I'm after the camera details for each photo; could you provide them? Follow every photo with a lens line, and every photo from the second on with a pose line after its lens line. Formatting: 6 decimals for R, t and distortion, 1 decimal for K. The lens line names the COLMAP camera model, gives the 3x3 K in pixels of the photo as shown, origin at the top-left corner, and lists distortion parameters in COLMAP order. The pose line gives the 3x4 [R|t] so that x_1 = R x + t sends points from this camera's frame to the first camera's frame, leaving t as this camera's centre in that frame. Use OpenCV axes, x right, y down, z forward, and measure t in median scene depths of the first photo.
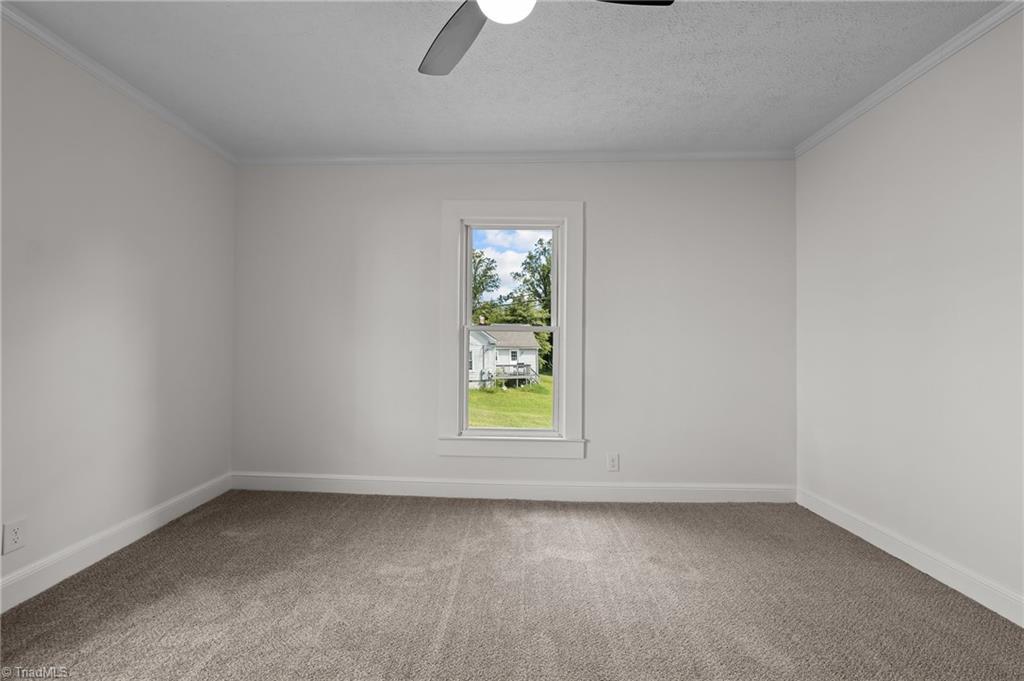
lens RADIAL K [[418.3, 0, 510.6], [0, 418.3, 335.6], [0, 0, 1]] dist [0.001366, -0.000076]
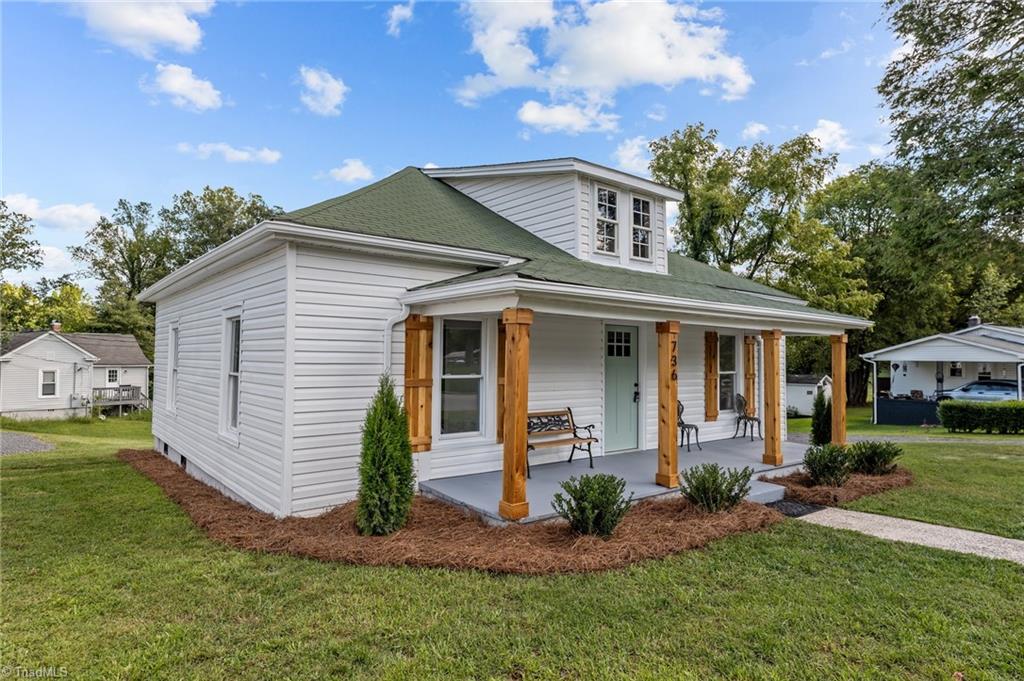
lens RADIAL K [[573.0, 0, 512.0], [0, 573.0, 340.5], [0, 0, 1]] dist [0.001912, -0.000662]
pose [[0.762569, 0.023248, 0.646490, -0.878740], [-0.018969, 0.999728, -0.013575, -0.123981], [-0.646629, -0.001911, 0.762802, -2.162889]]
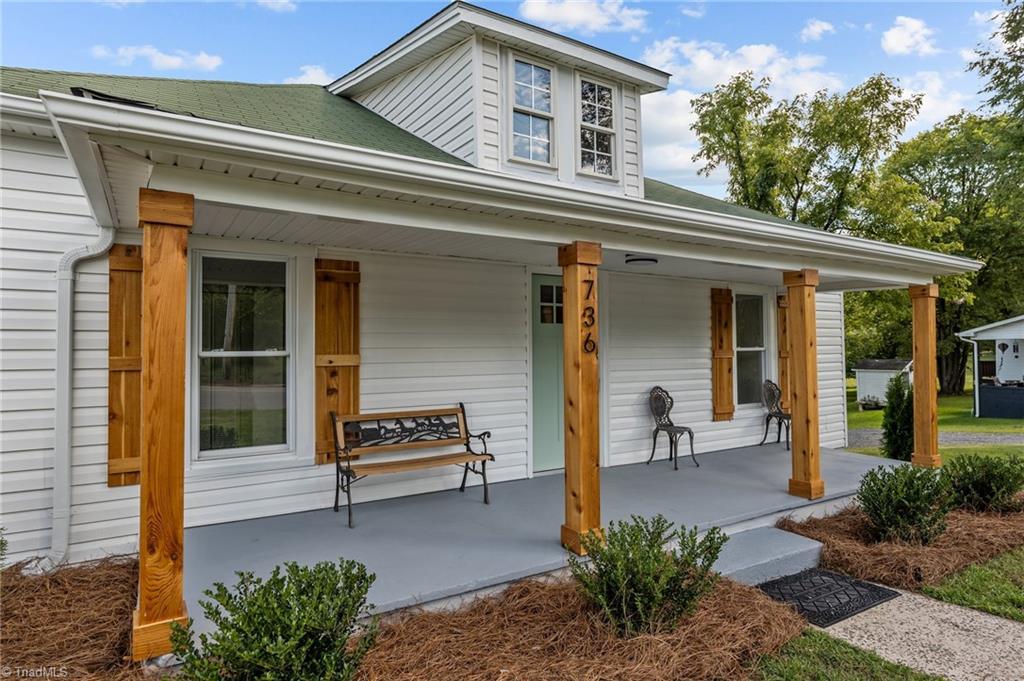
lens RADIAL K [[574.1, 0, 509.1], [0, 574.1, 335.4], [0, 0, 1]] dist [-0.002920, -0.000208]
pose [[0.831801, 0.003921, 0.555060, -0.241790], [0.000424, 0.999970, -0.007699, -0.075375], [-0.555074, 0.006639, 0.831775, -1.940743]]
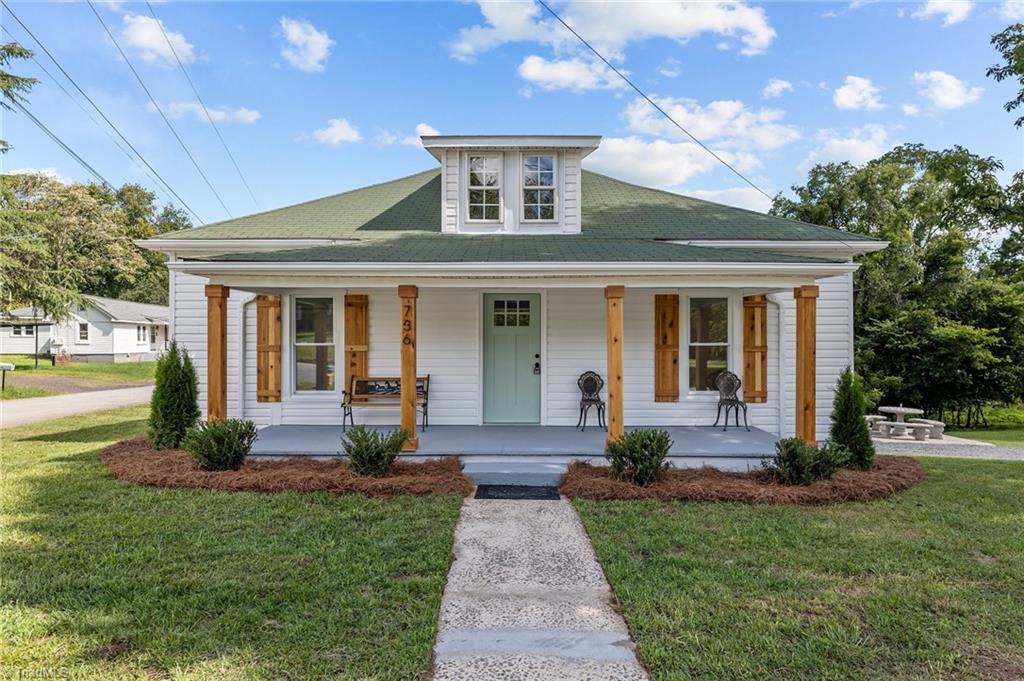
lens RADIAL K [[568.2, 0, 512.0], [0, 568.2, 340.5], [0, 0, 1]] dist [0.001692, -0.000225]
pose [[0.999543, -0.003520, 0.030029, 0.407574], [0.003095, 0.999895, 0.014188, -0.087849], [-0.030076, -0.014089, 0.999448, -2.696616]]
